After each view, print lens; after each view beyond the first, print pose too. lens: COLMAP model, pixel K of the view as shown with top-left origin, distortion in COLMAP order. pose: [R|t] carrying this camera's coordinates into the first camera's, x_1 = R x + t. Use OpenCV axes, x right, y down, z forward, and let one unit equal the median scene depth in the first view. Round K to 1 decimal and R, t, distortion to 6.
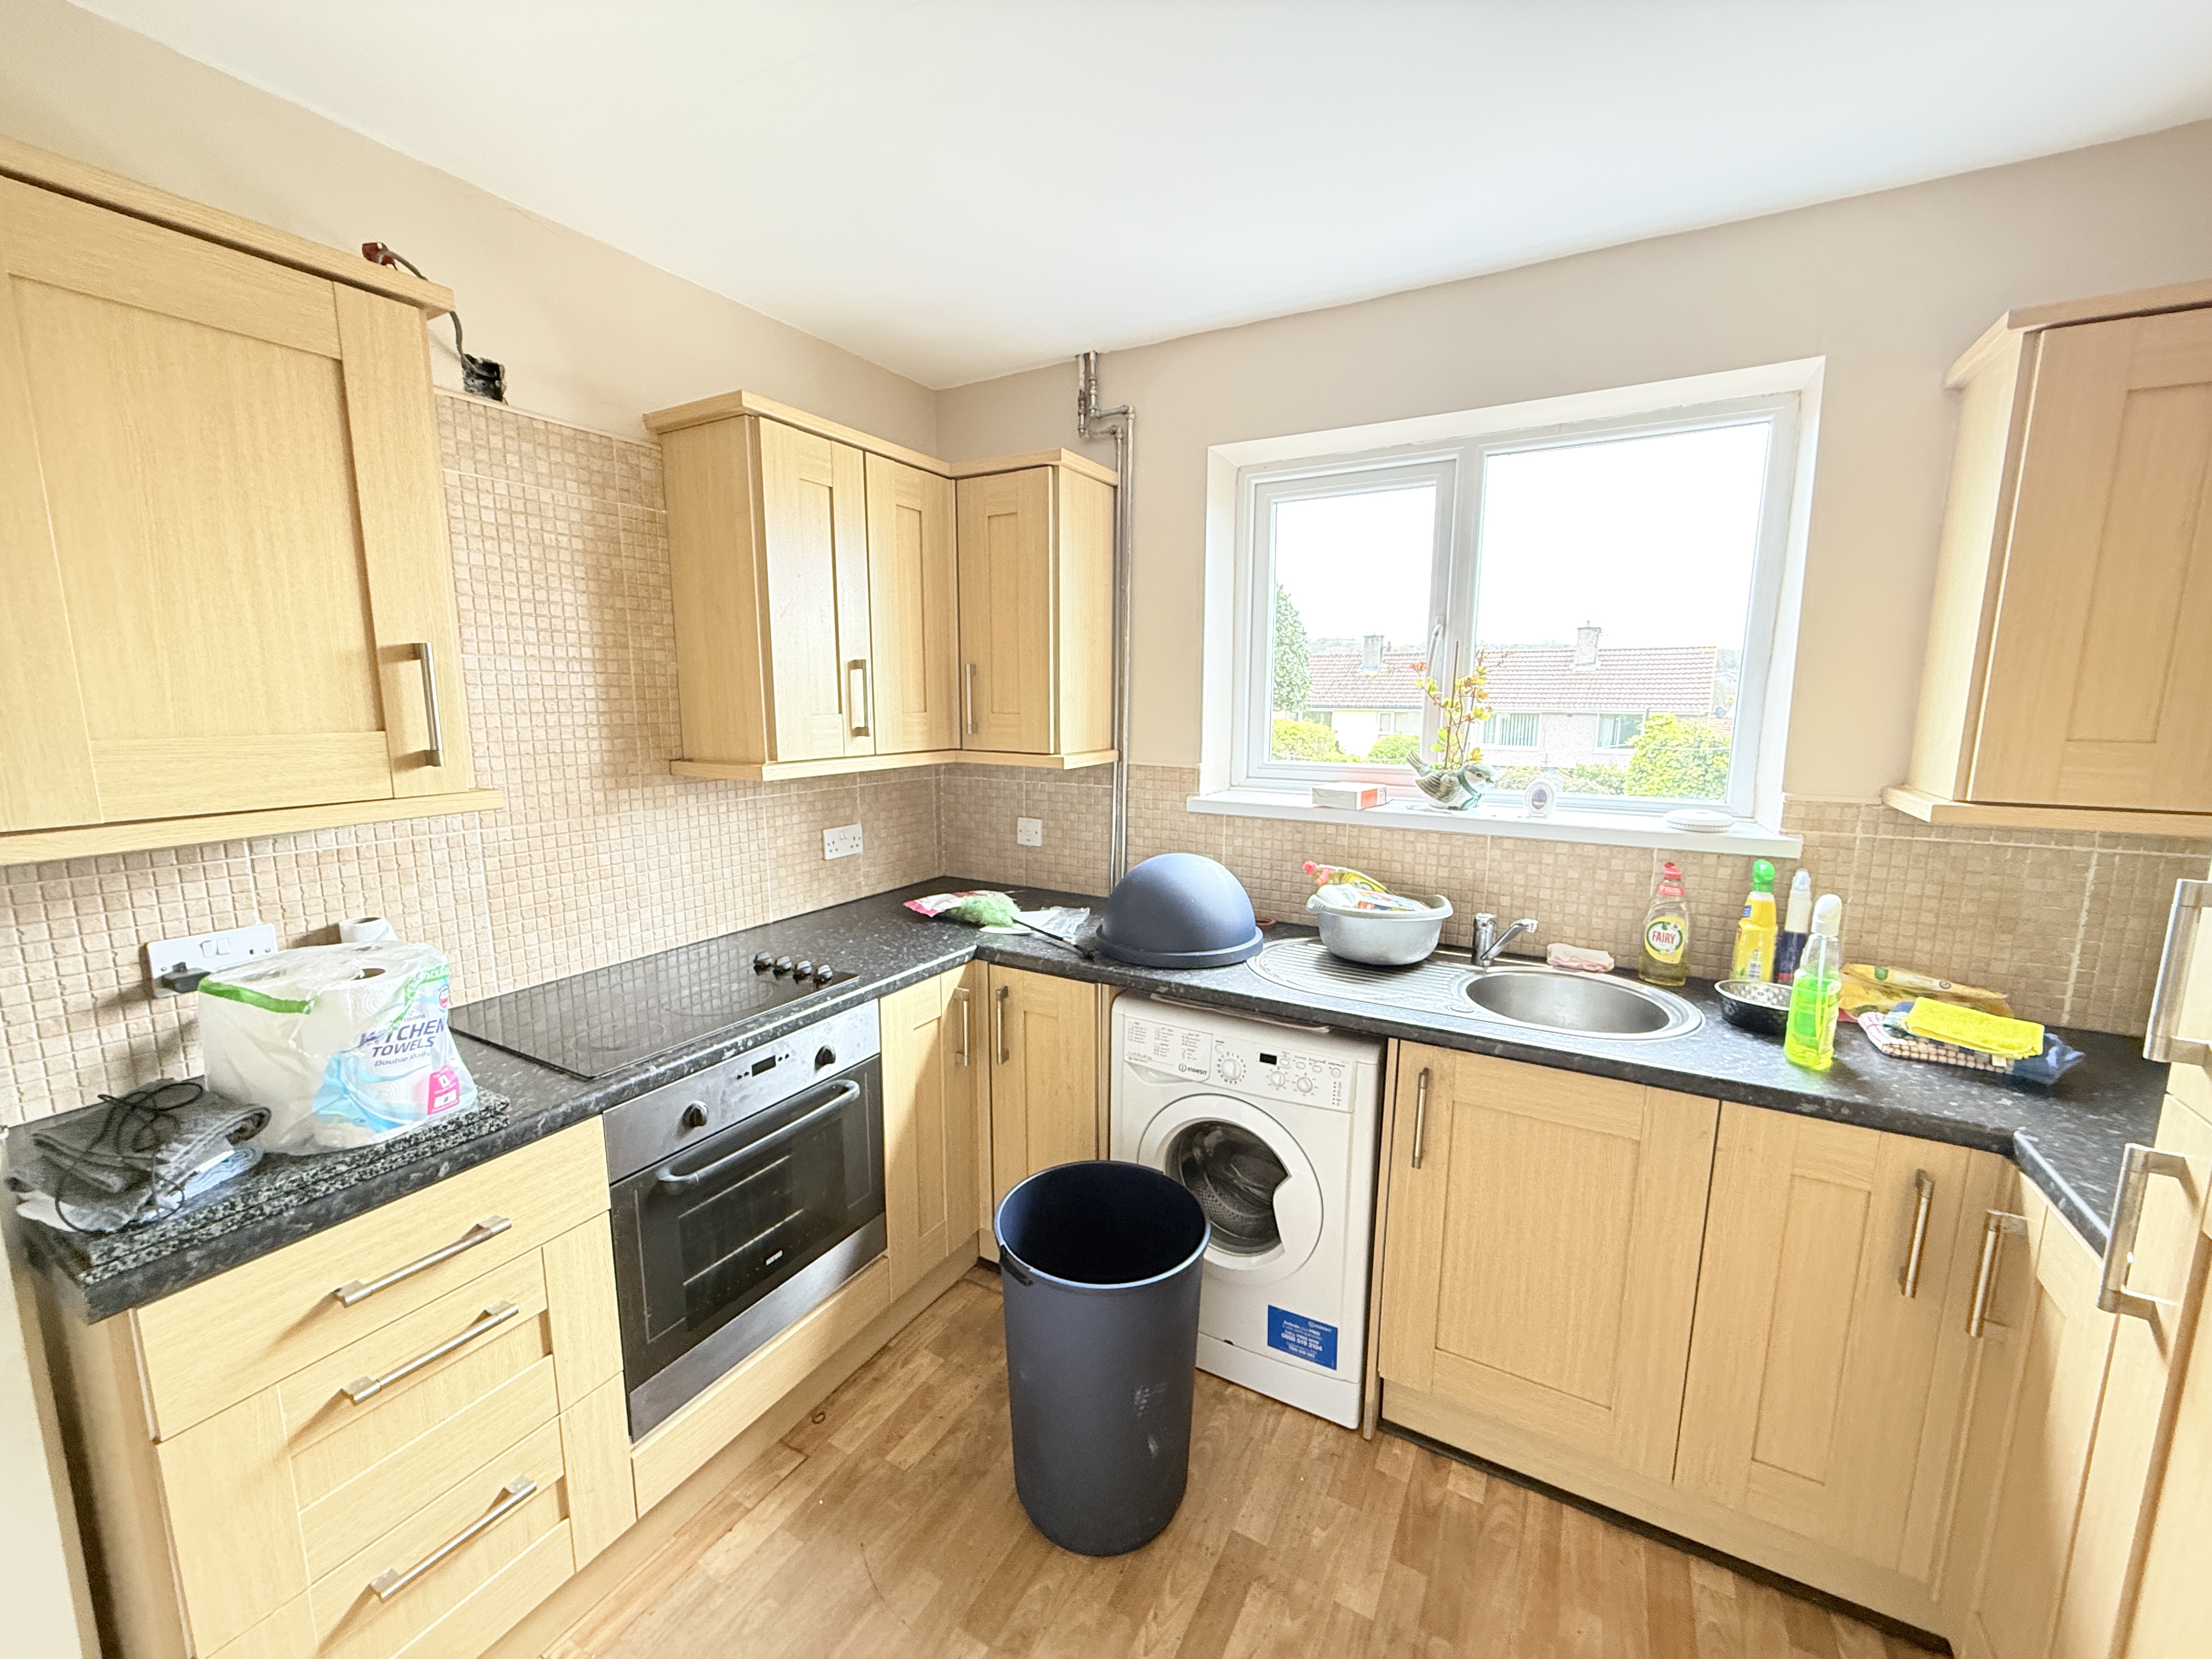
lens RADIAL K [[875.9, 0, 1108.1], [0, 875.9, 831.9], [0, 0, 1]] dist [-0.003525, -0.000213]
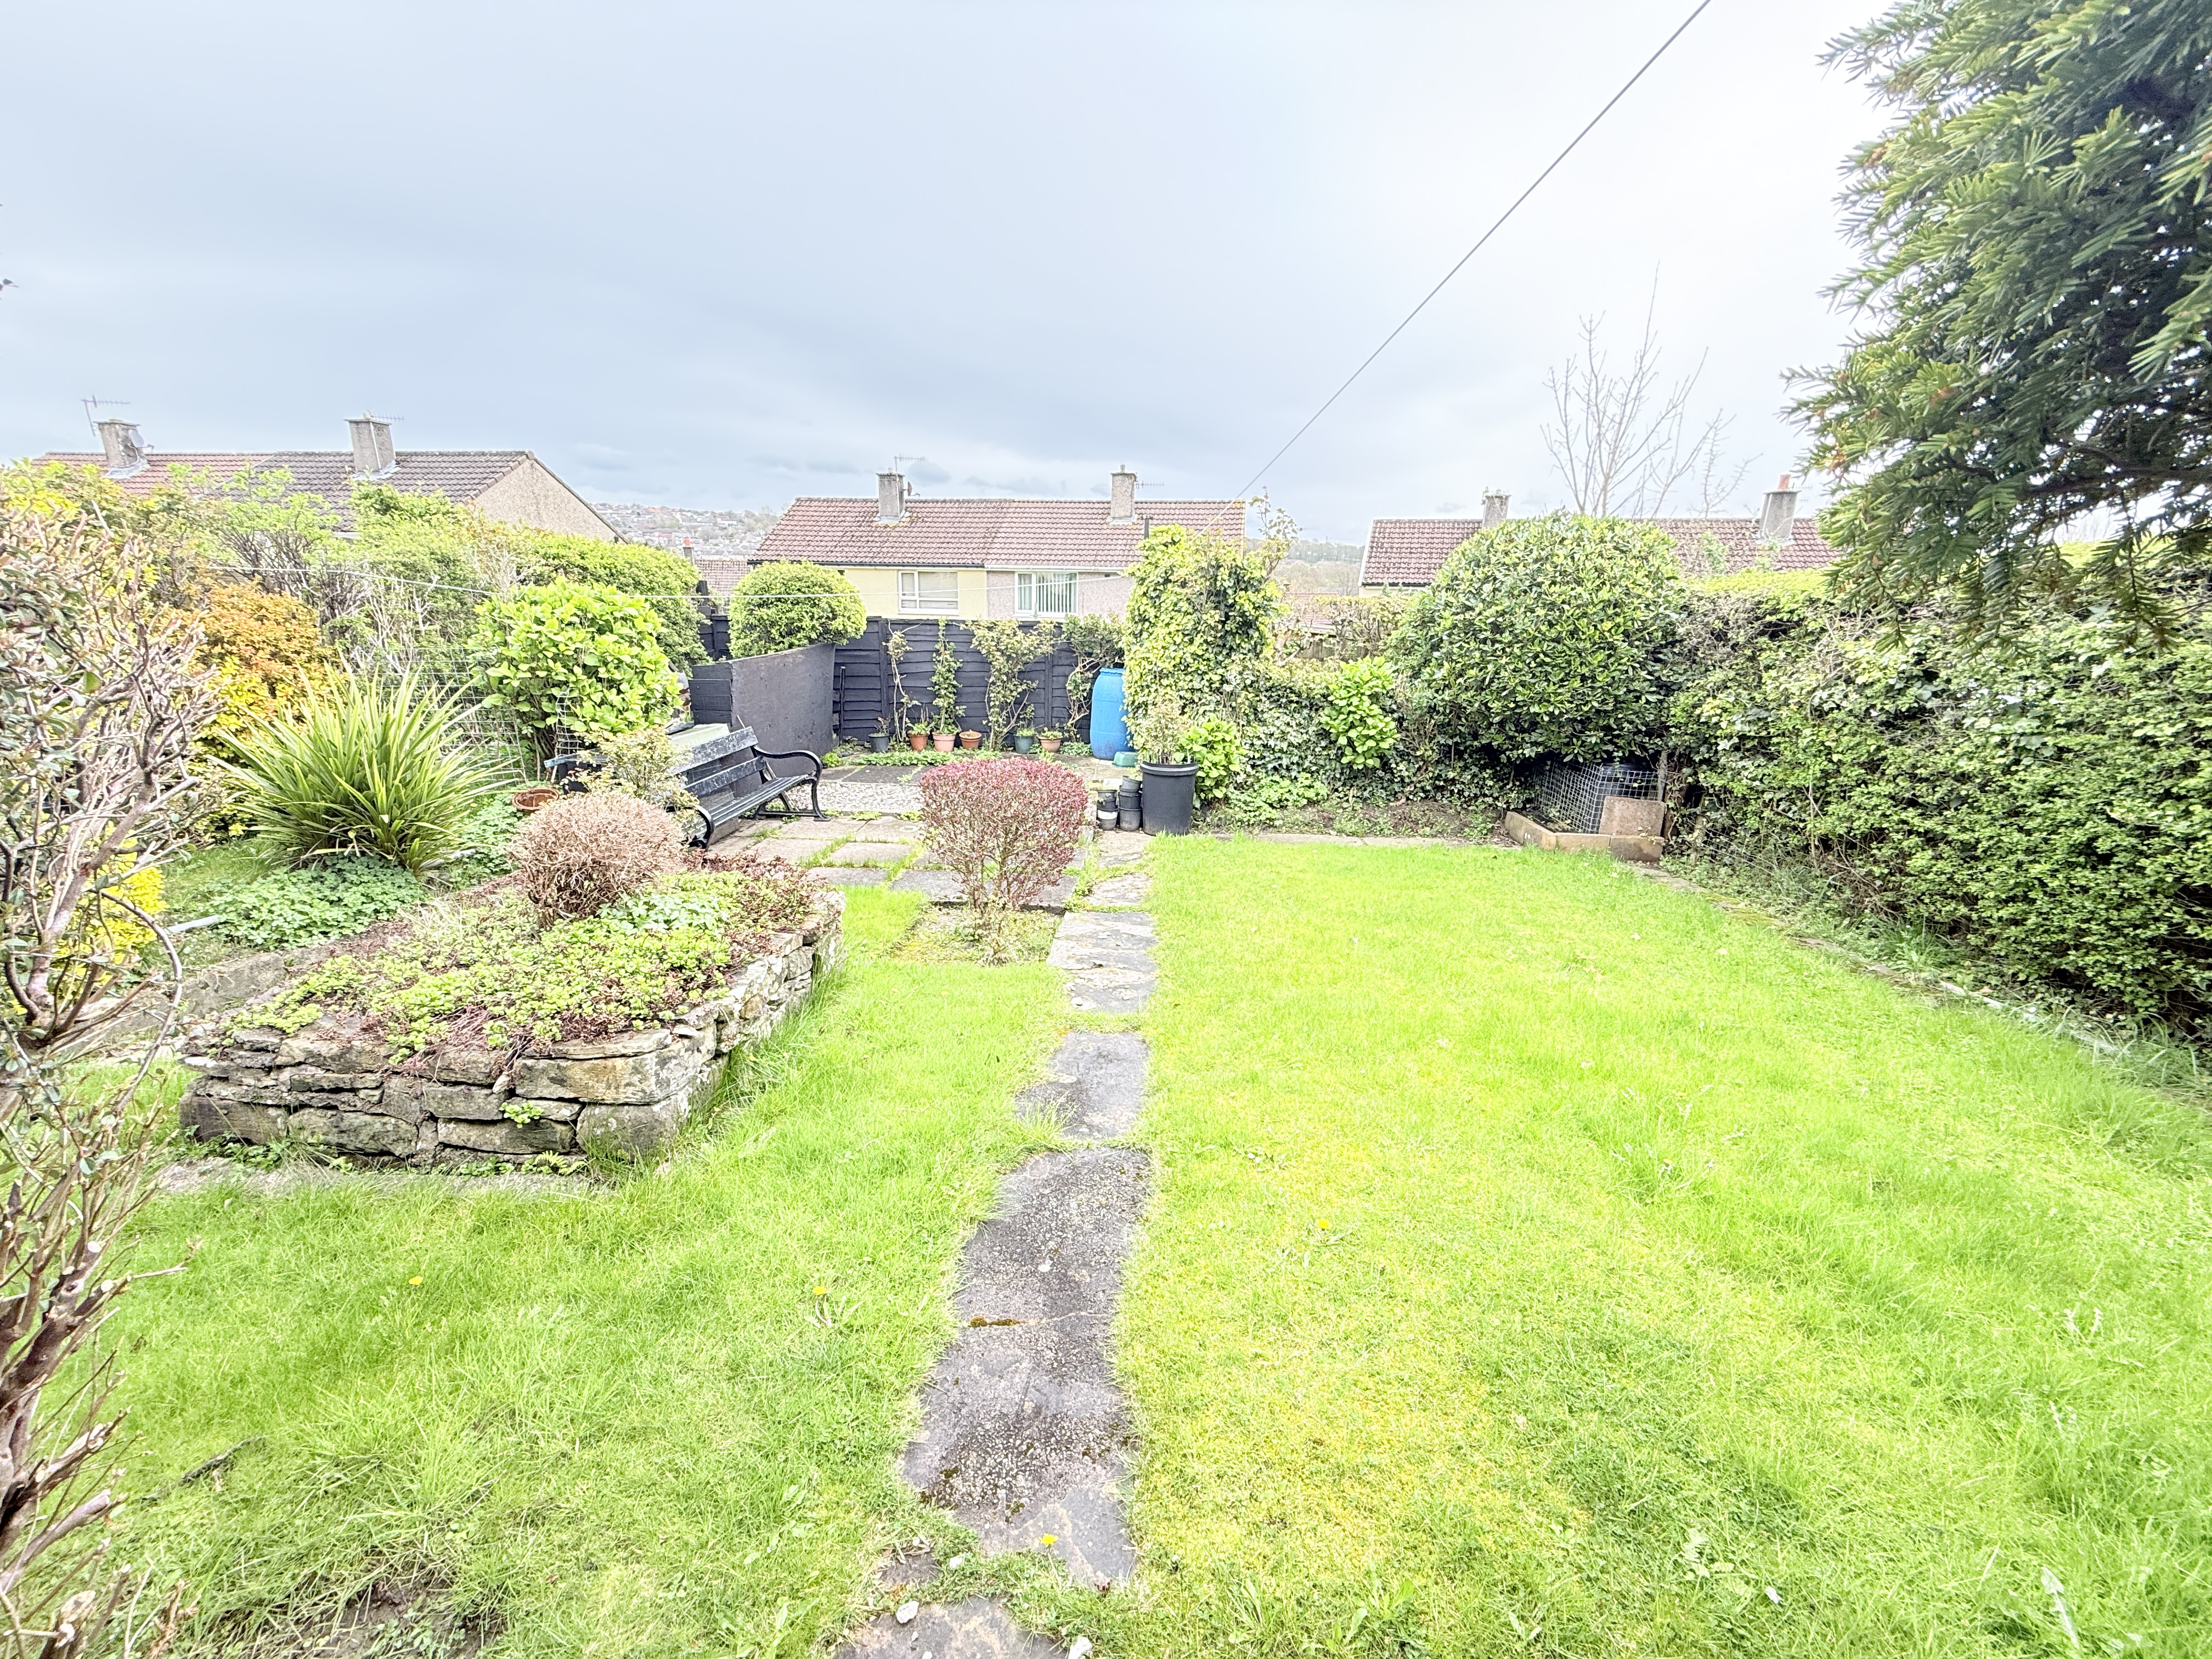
lens RADIAL K [[875.9, 0, 1103.9], [0, 875.9, 829.1], [0, 0, 1]] dist [-0.003525, -0.000213]
pose [[0.902761, -0.106078, 0.416858, 0.310584], [0.051252, 0.988738, 0.140611, -0.010433], [-0.427079, -0.105573, 0.898030, 0.435110]]
